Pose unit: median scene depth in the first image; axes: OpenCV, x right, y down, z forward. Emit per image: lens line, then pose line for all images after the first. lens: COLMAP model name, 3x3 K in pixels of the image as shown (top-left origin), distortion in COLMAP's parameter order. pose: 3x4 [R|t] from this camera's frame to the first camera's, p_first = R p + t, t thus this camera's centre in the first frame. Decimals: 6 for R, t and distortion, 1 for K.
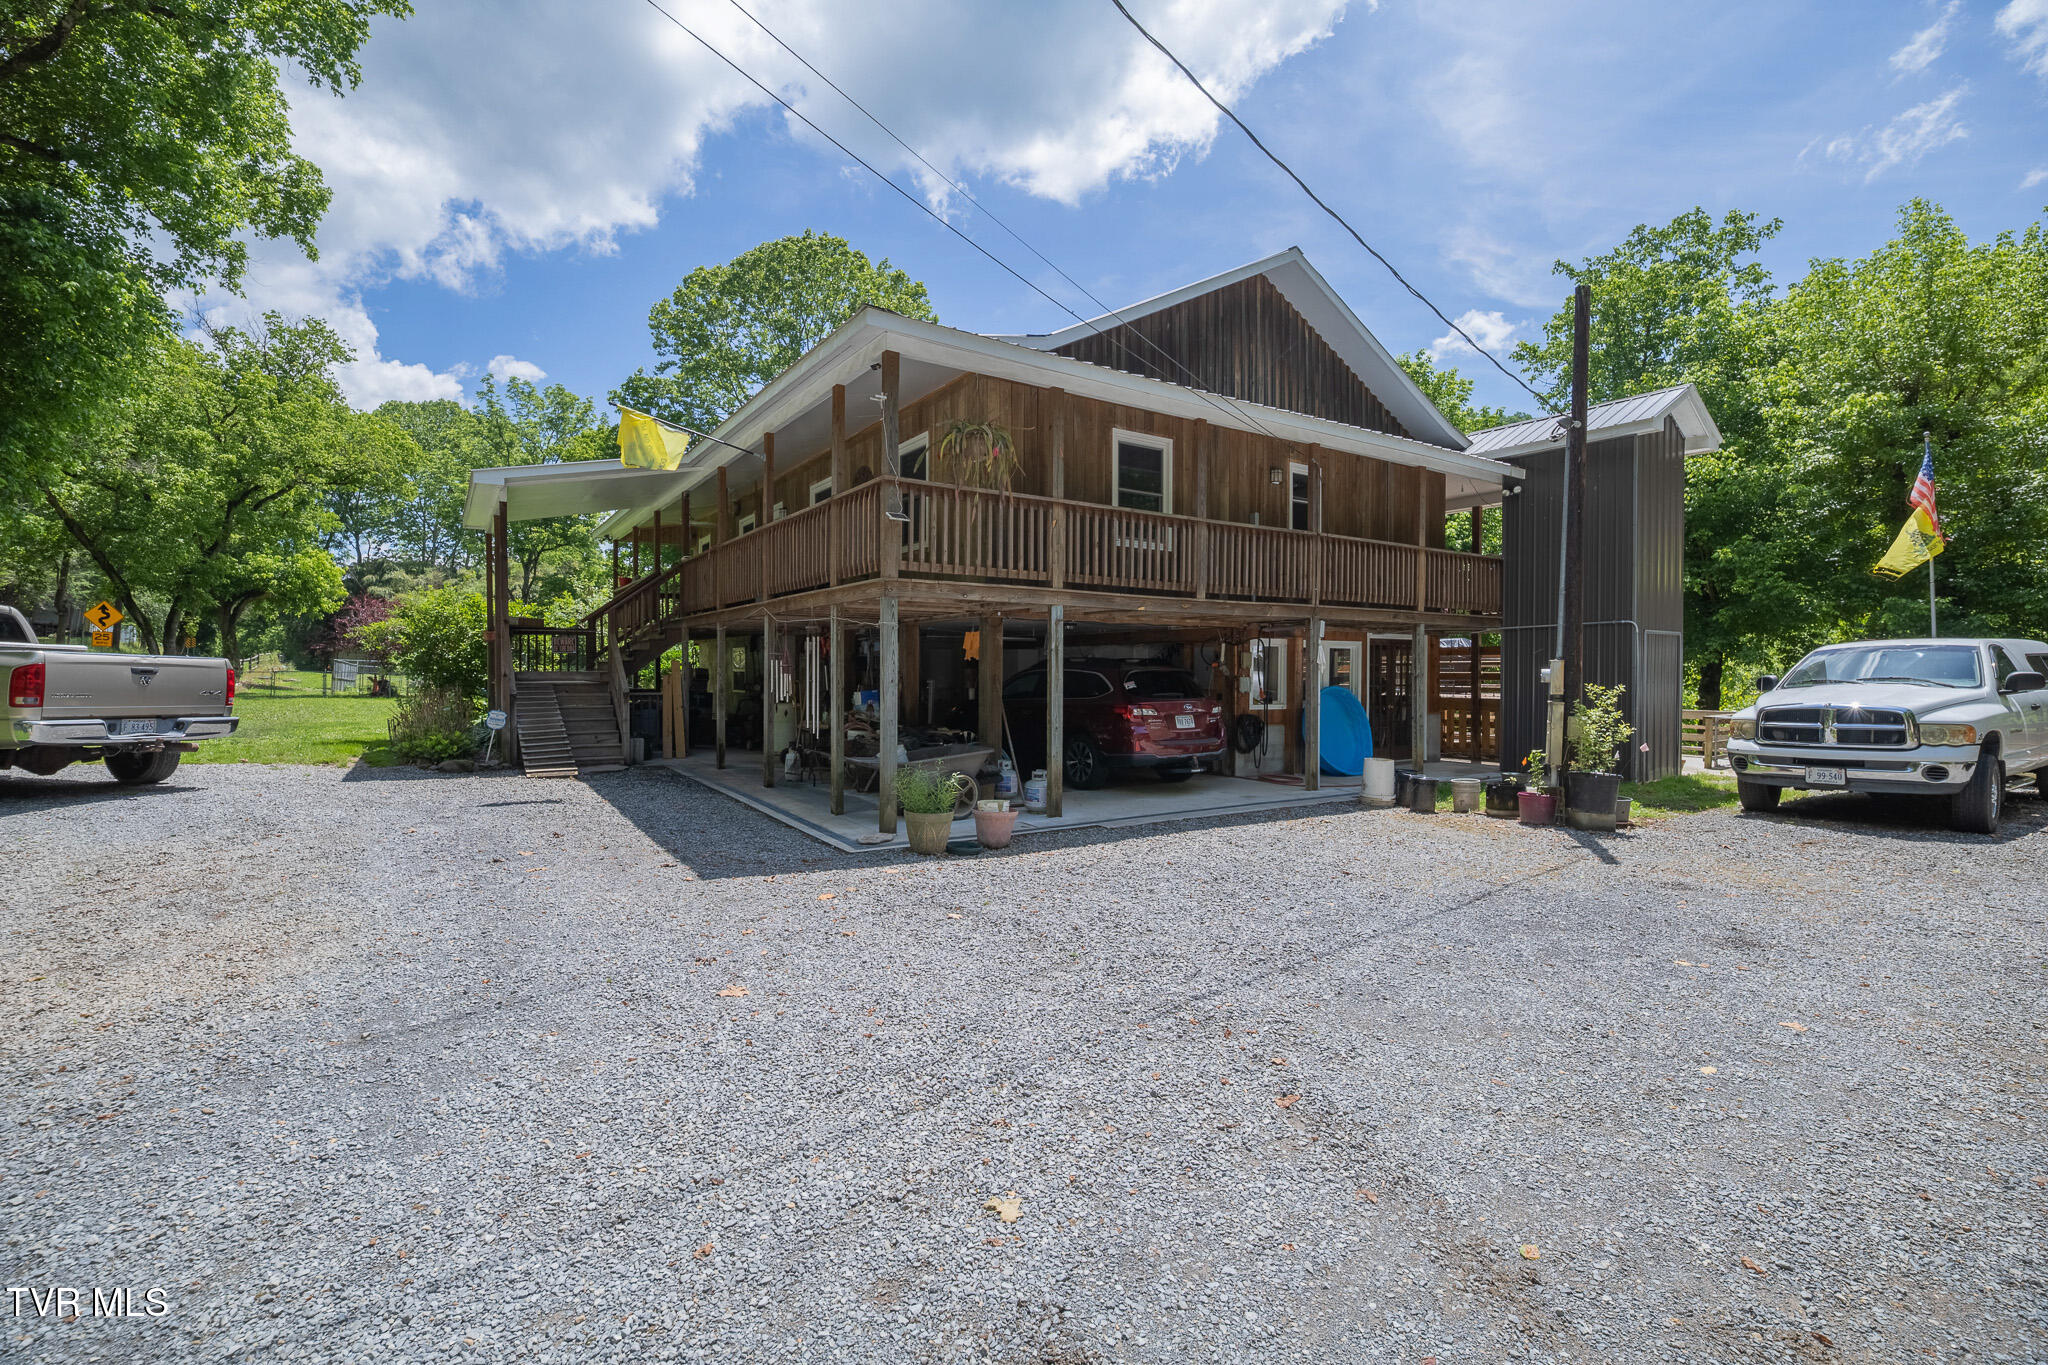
lens RADIAL K [[889.8, 0, 1011.0], [0, 889.8, 674.4], [0, 0, 1]] dist [-0.009476, -0.001118]
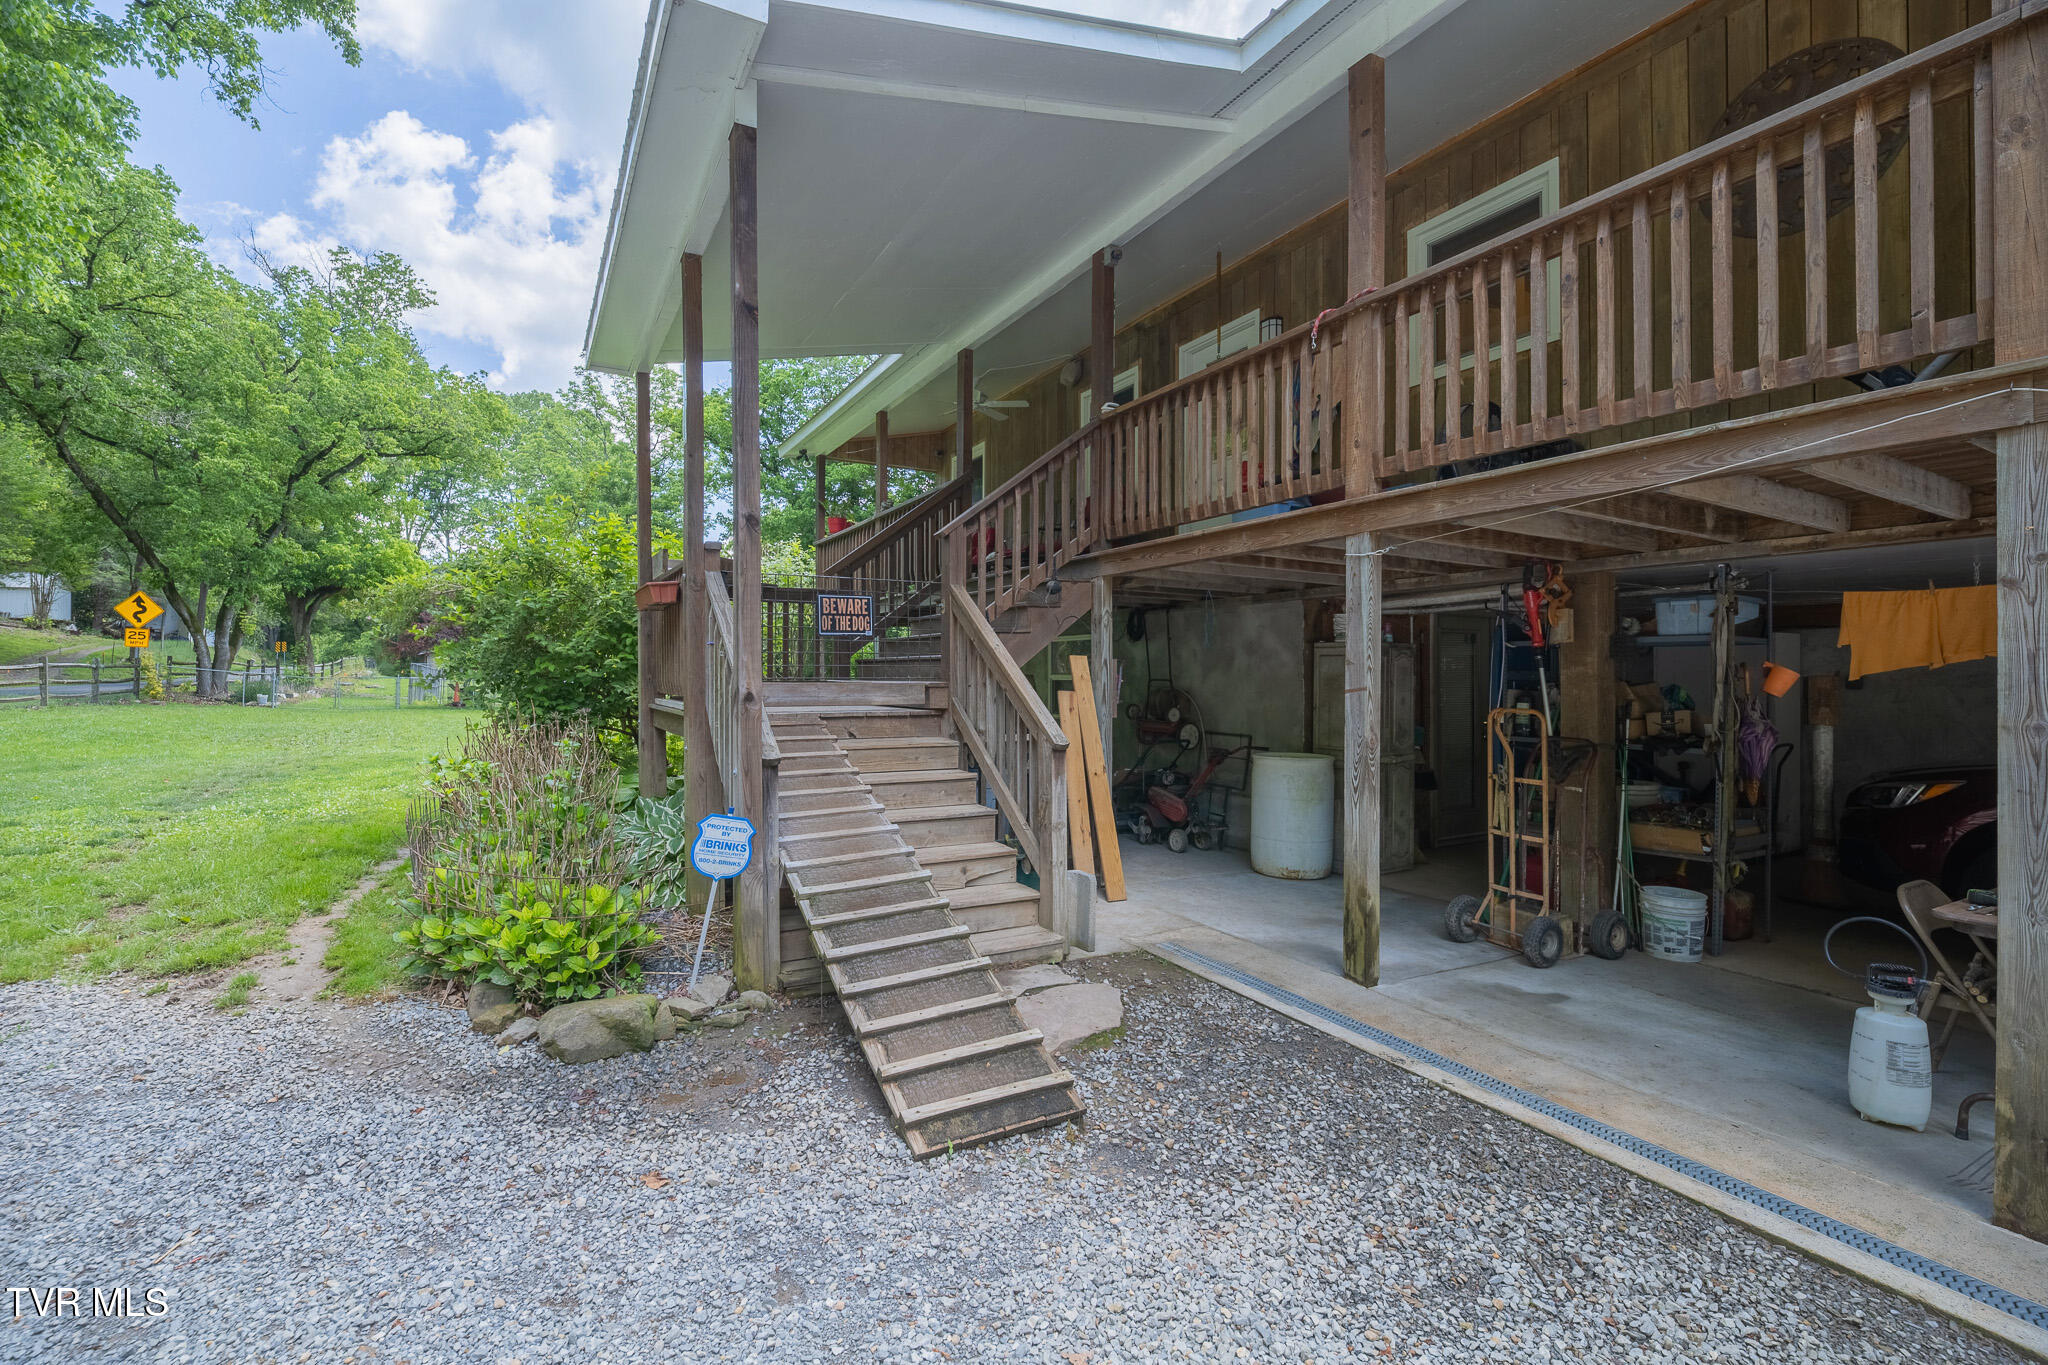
lens RADIAL K [[889.8, 0, 1011.0], [0, 889.8, 674.4], [0, 0, 1]] dist [-0.009476, -0.001118]
pose [[0.997147, -0.000443, -0.075484, -0.150358], [0.000029, 0.999985, -0.005489, -0.001872], [0.075485, 0.005472, 0.997132, 0.231137]]
